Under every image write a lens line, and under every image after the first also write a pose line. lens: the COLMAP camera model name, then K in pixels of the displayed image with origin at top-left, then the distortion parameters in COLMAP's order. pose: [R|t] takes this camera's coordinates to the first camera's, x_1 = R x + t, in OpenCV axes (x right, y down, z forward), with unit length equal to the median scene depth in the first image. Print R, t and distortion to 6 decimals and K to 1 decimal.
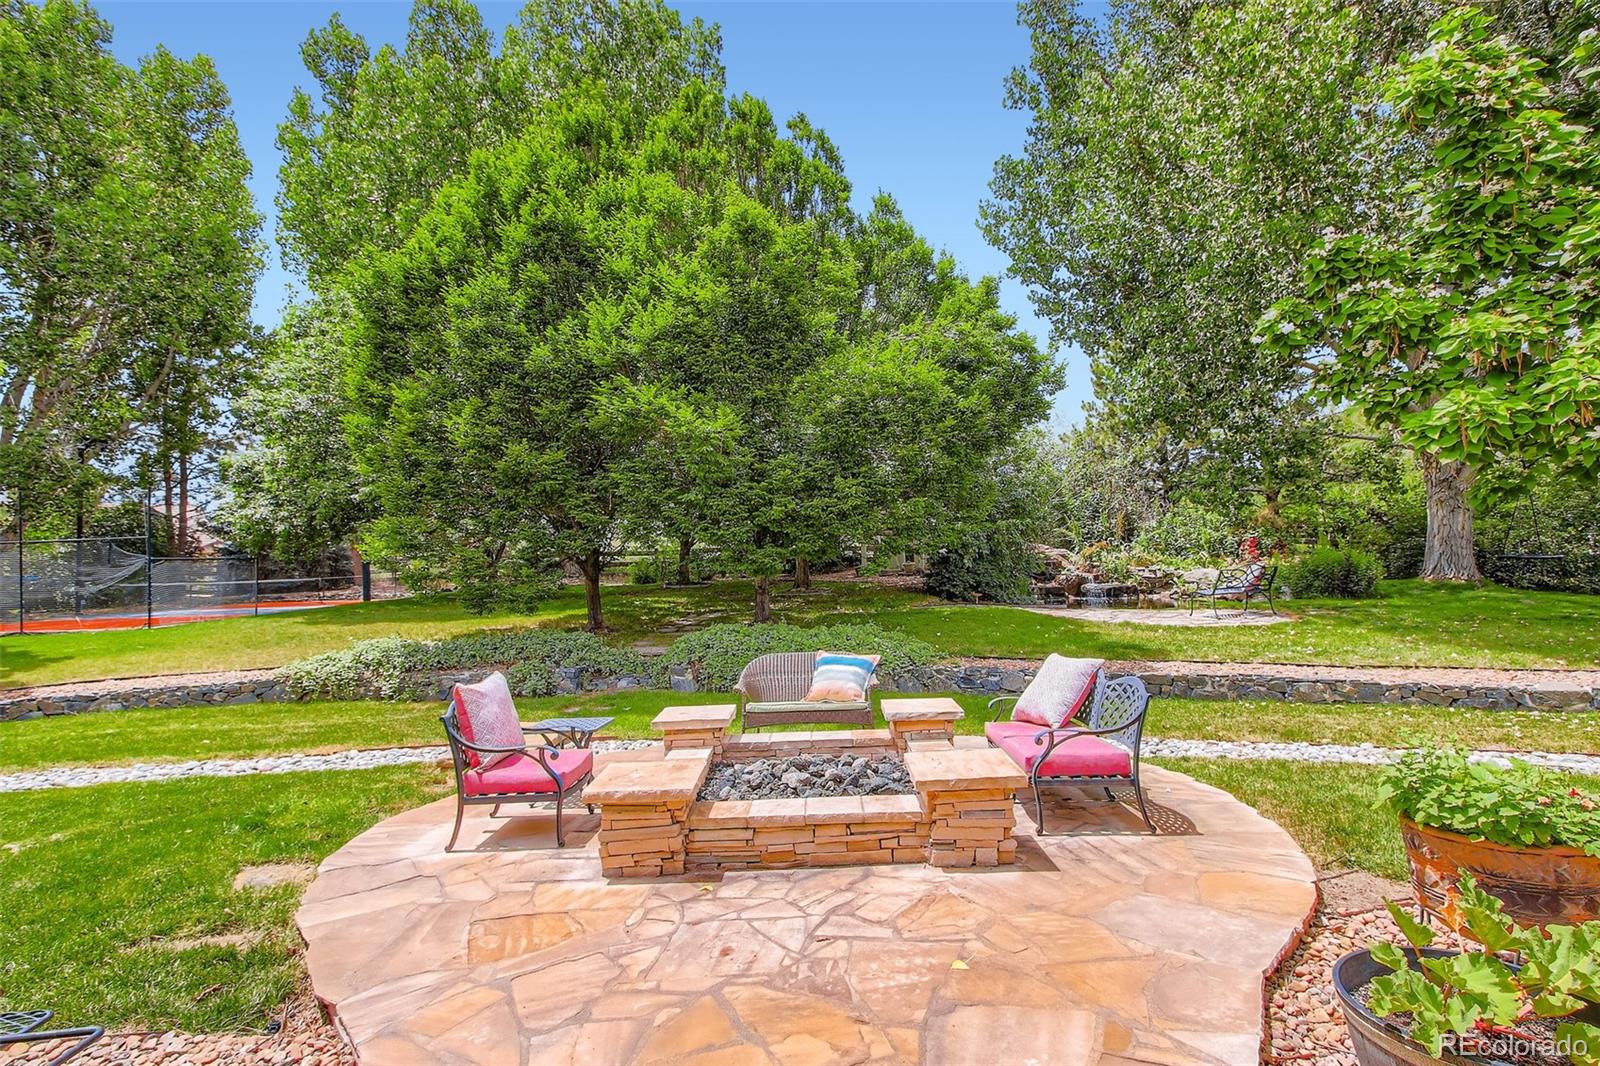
lens RADIAL K [[729.3, 0, 801.2], [0, 729.3, 530.9], [0, 0, 1]] dist [0.002138, 0.000138]
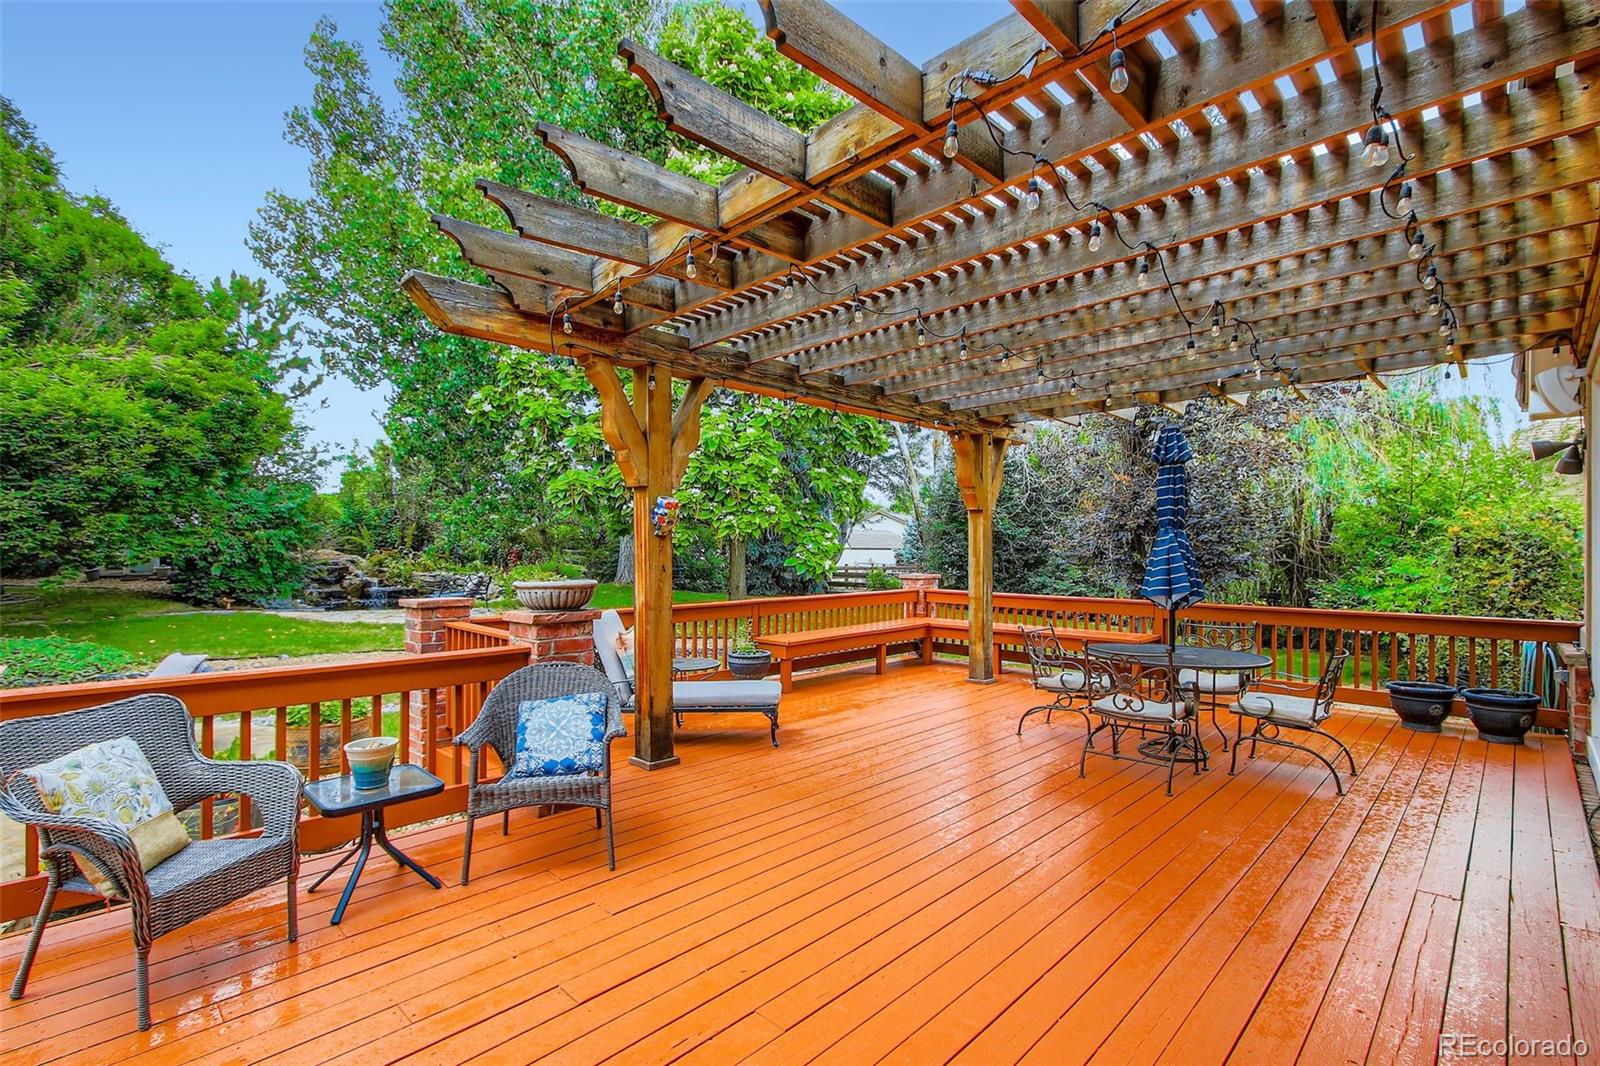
lens RADIAL K [[729.3, 0, 801.9], [0, 729.3, 545.4], [0, 0, 1]] dist [0.002138, 0.000138]
pose [[0.710092, 0.031823, 0.703389, 0.086228], [-0.051217, 0.998666, 0.006523, -0.039250], [-0.702244, -0.040658, 0.710775, -0.305885]]
